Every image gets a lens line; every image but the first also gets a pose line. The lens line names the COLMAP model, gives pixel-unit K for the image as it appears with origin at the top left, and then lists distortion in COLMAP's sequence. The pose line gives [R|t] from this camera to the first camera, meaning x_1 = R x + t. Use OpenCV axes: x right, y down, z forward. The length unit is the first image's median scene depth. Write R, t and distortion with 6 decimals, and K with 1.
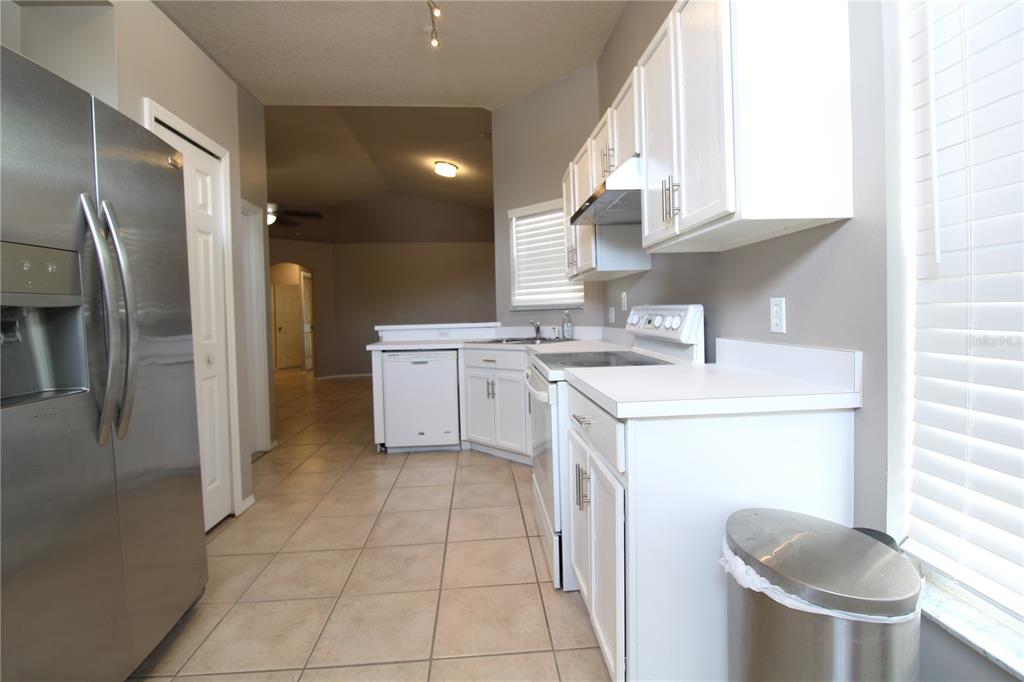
lens RADIAL K [[473.9, 0, 514.2], [0, 473.9, 325.9], [0, 0, 1]] dist [-0.000905, -0.012587]
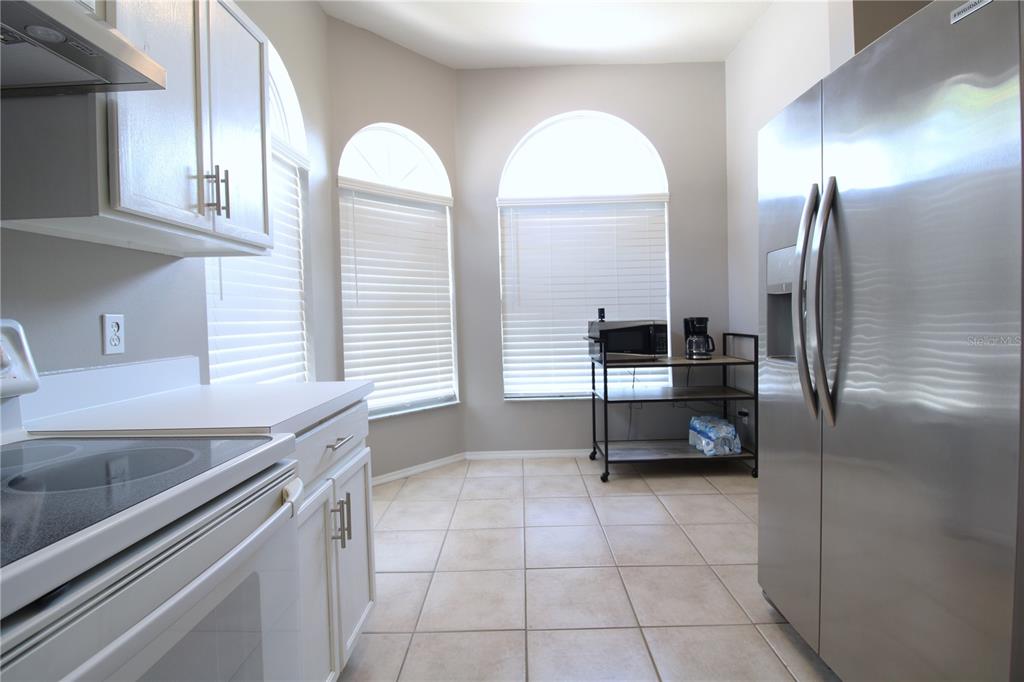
lens RADIAL K [[473.9, 0, 514.2], [0, 473.9, 325.9], [0, 0, 1]] dist [-0.000905, -0.012587]
pose [[-0.995188, 0.052357, 0.082817, -0.108720], [0.056671, 0.997108, 0.050628, -0.015832], [-0.079927, 0.055078, -0.995278, 0.732586]]
